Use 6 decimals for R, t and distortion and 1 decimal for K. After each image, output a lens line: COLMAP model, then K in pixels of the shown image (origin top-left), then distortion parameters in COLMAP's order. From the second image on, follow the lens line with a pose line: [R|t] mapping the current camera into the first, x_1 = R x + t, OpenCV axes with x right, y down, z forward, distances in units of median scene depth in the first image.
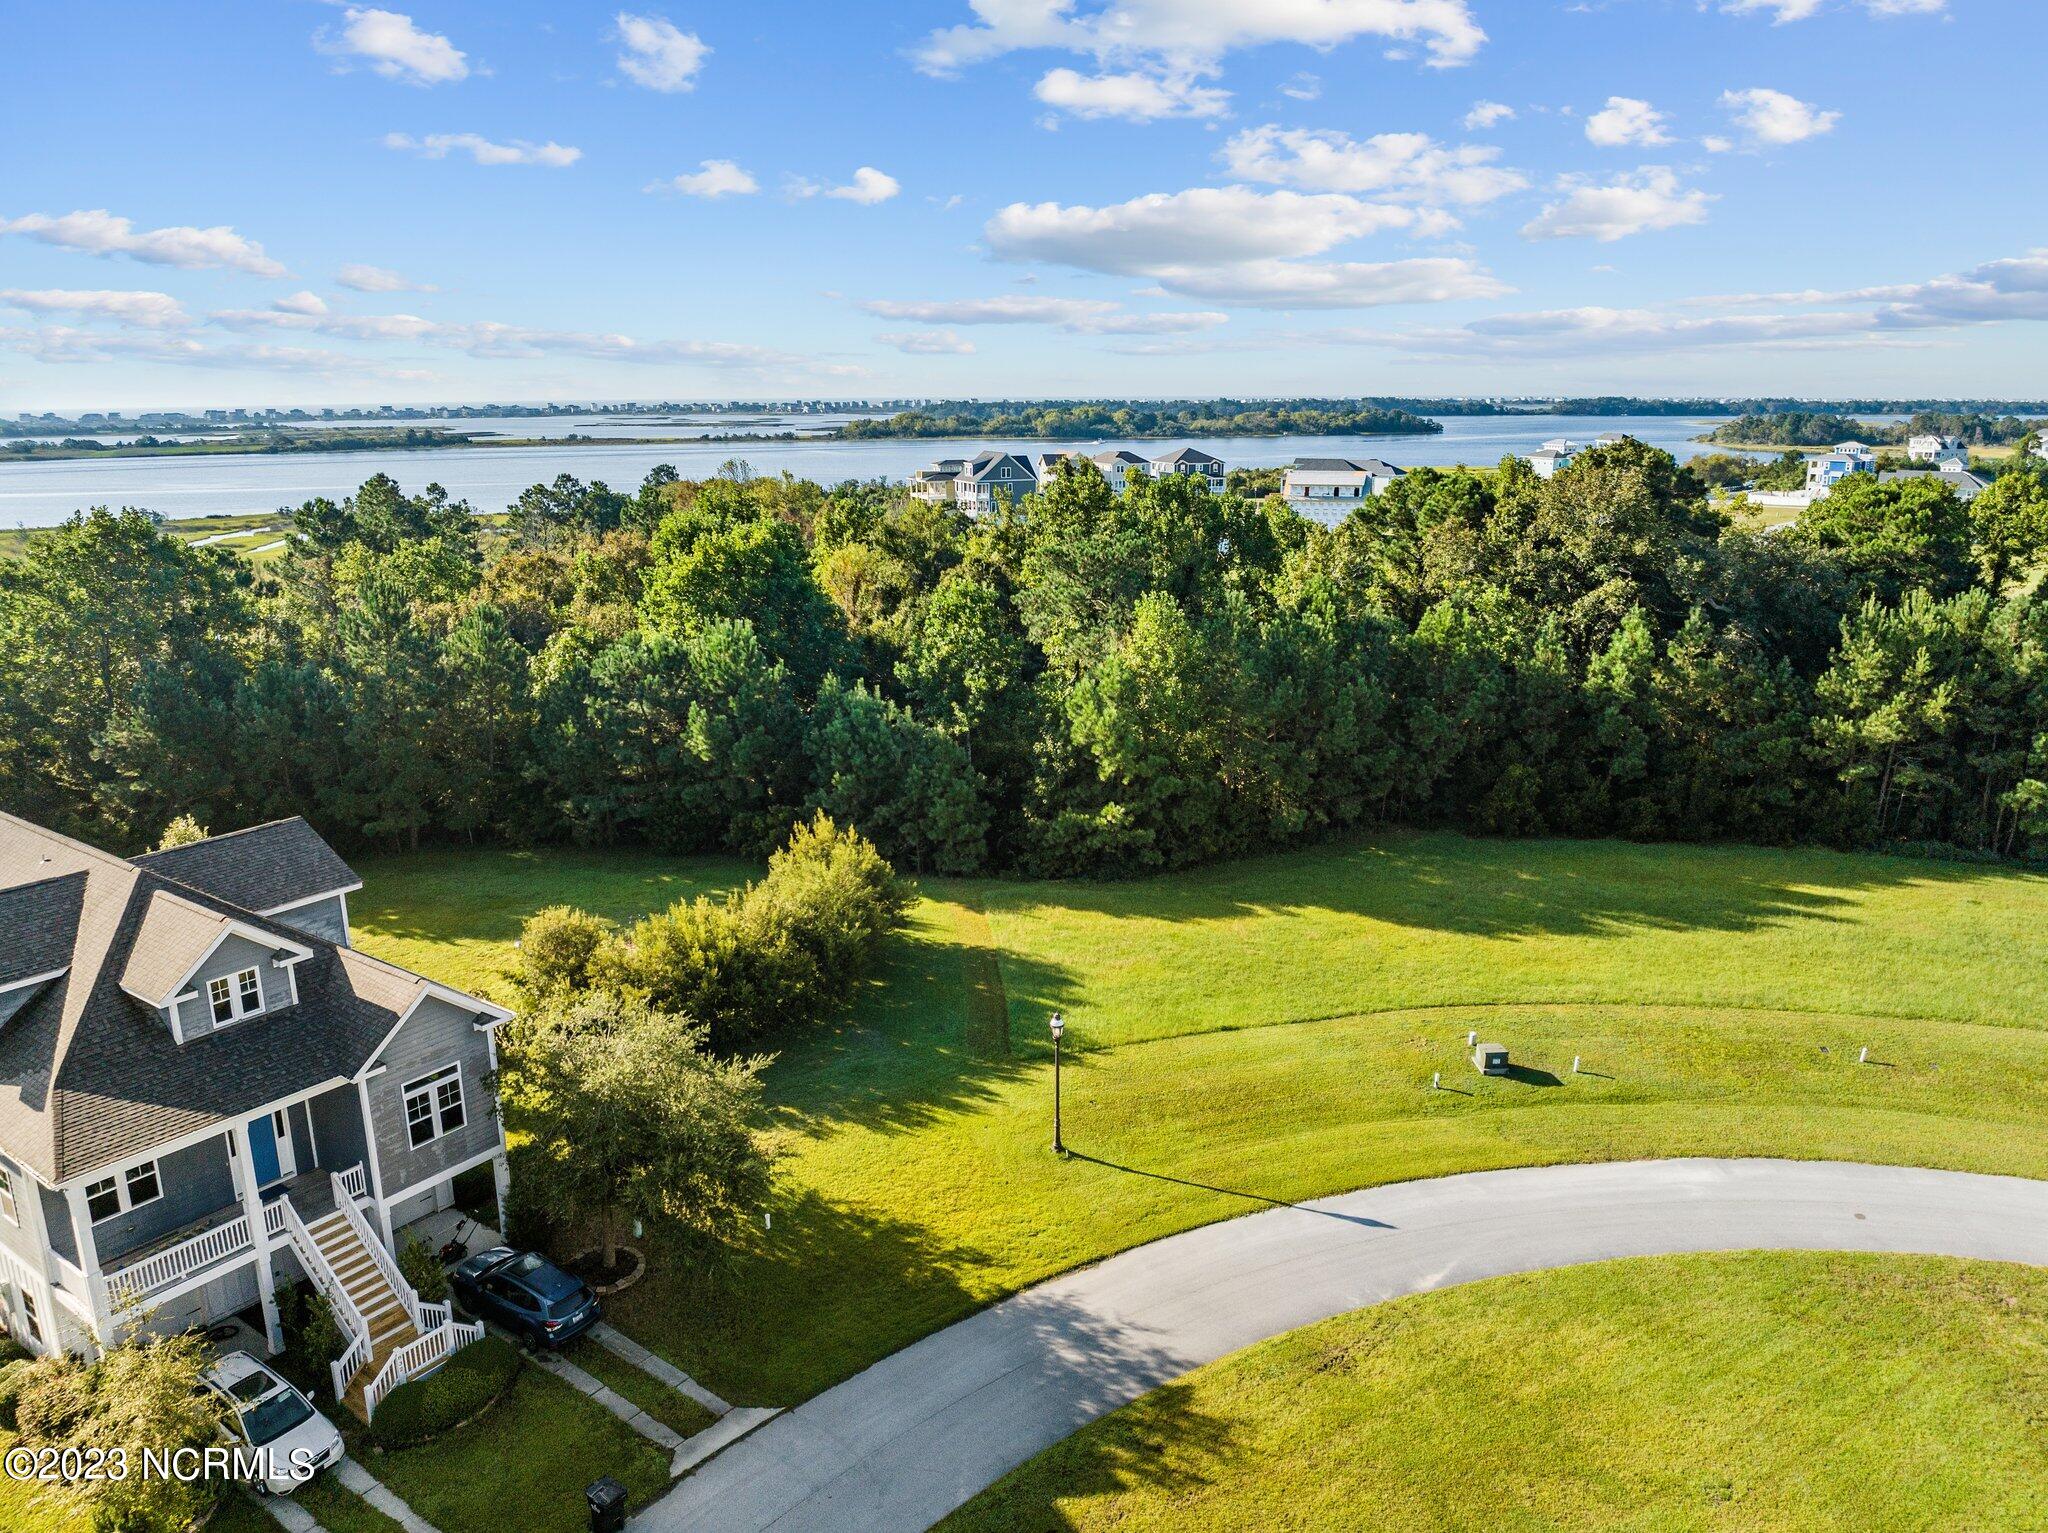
lens RADIAL K [[1440.2, 0, 1029.5], [0, 1440.2, 773.5], [0, 0, 1]] dist [-0.034467, -0.006783]
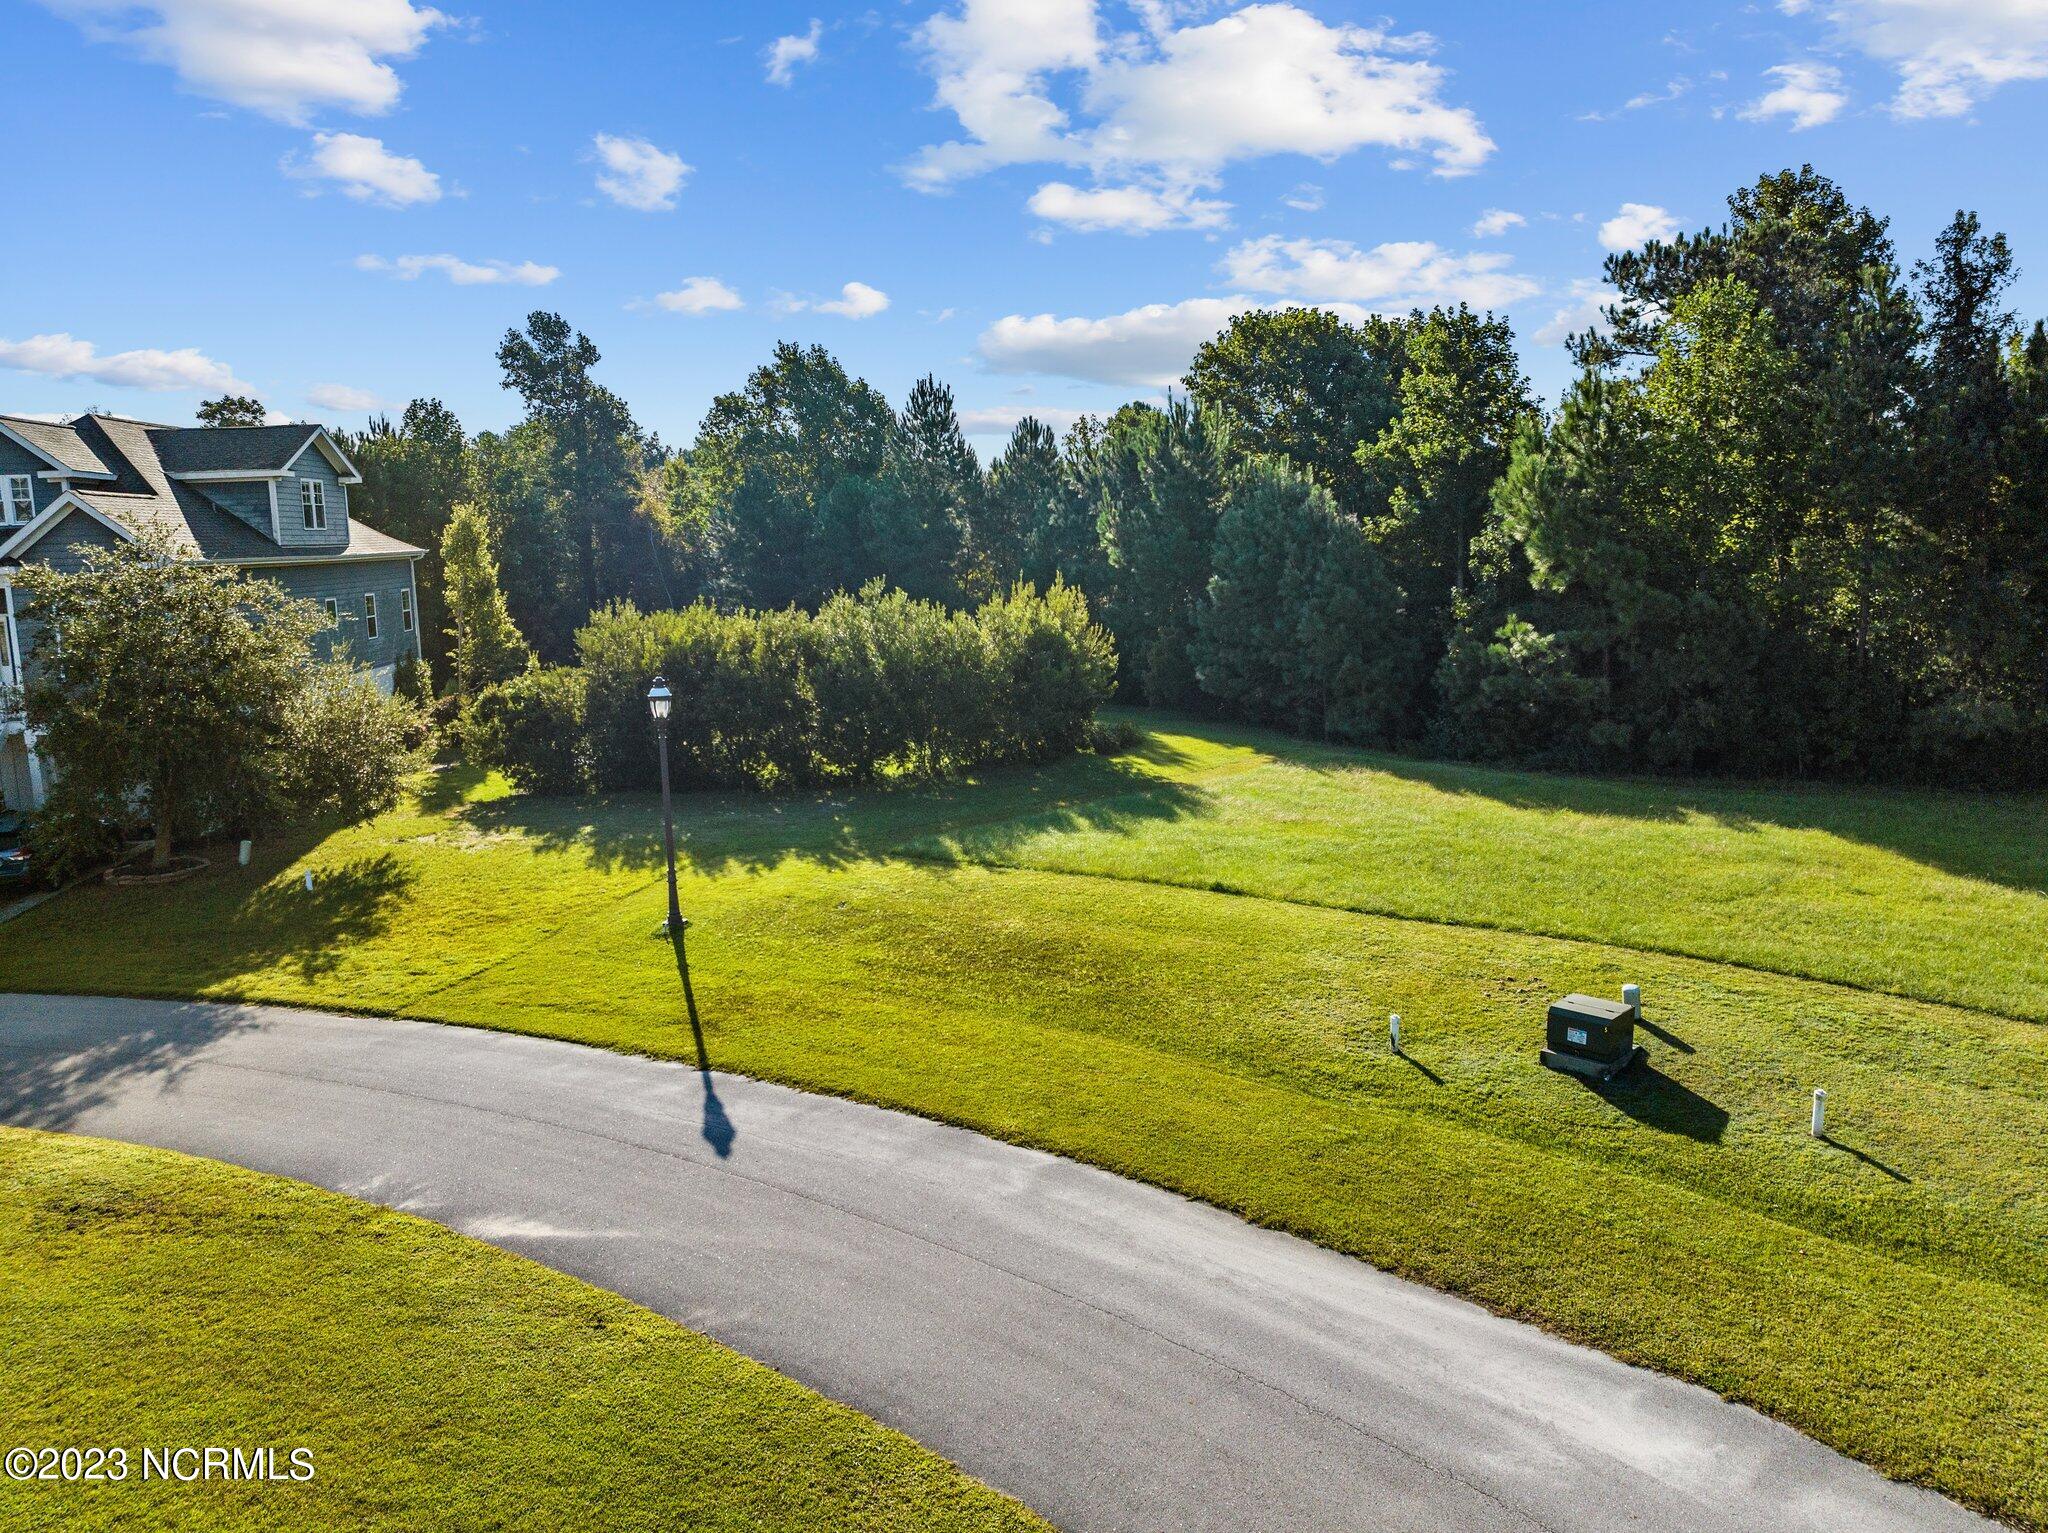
lens RADIAL K [[1471.5, 0, 1023.8], [0, 1471.5, 770.6], [0, 0, 1]] dist [-0.034959, -0.001916]
pose [[0.646904, 0.112567, -0.754217, 0.420639], [-0.176262, 0.984334, -0.004270, 0.131413], [0.741921, 0.135702, 0.656611, 0.521911]]
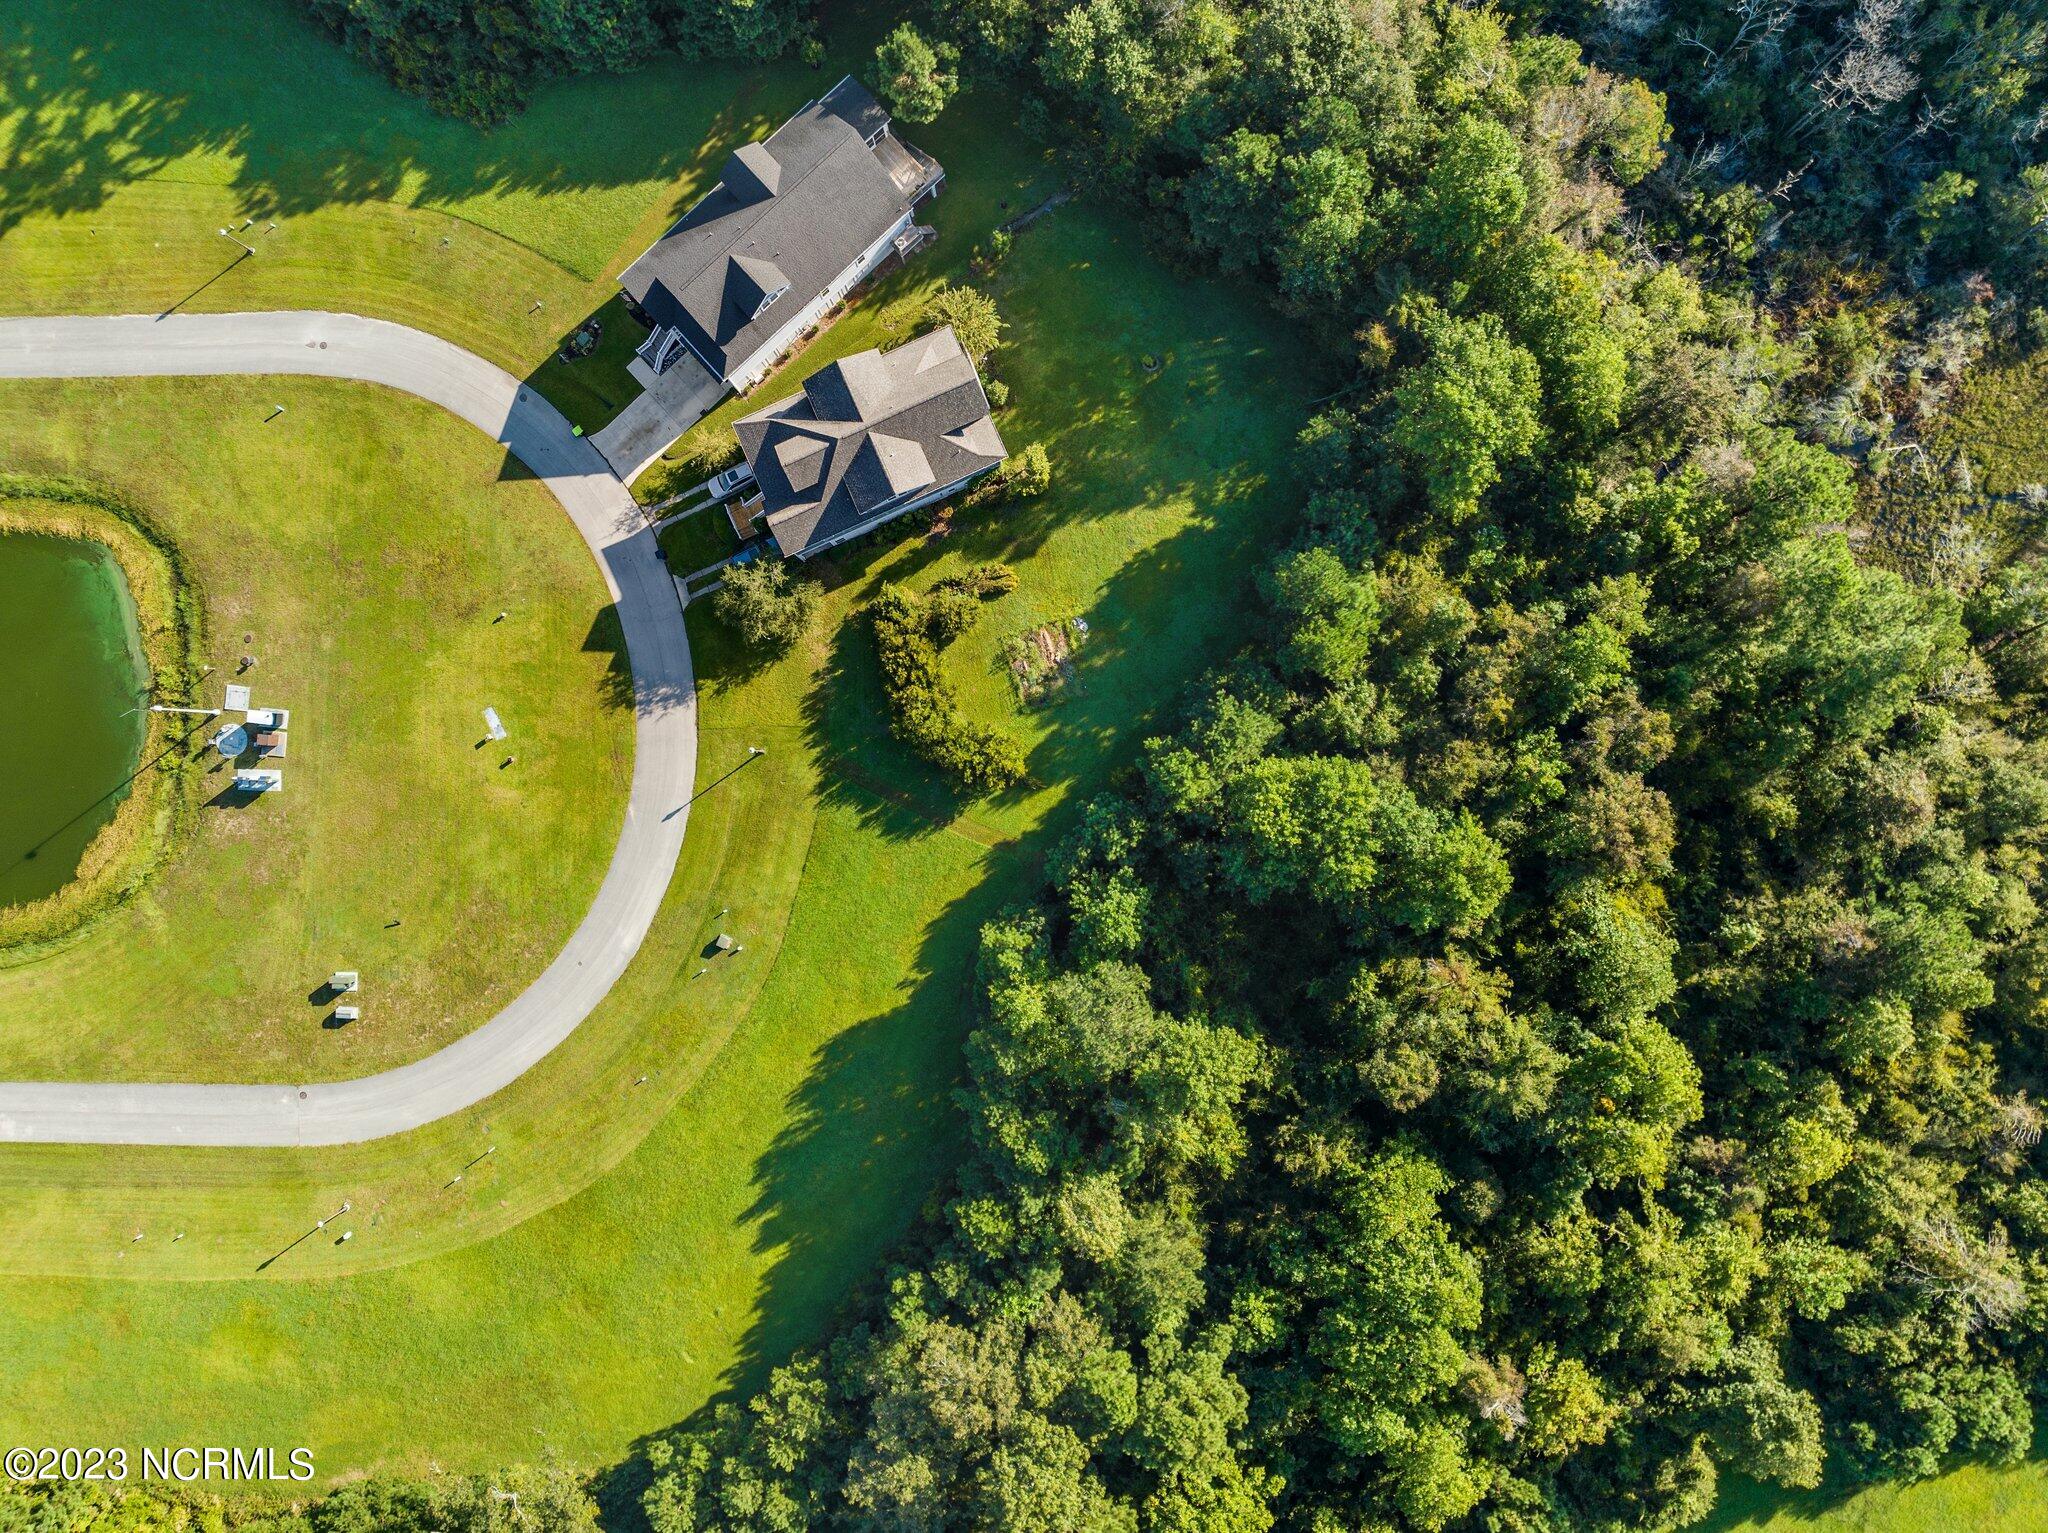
lens RADIAL K [[1446.4, 0, 1019.4], [0, 1446.4, 777.1], [0, 0, 1]] dist [-0.027378, -0.018321]
pose [[-0.507598, 0.861341, 0.020877, -0.175331], [-0.200263, -0.141515, 0.969468, -1.811372], [0.837997, 0.487919, 0.244328, 0.574383]]
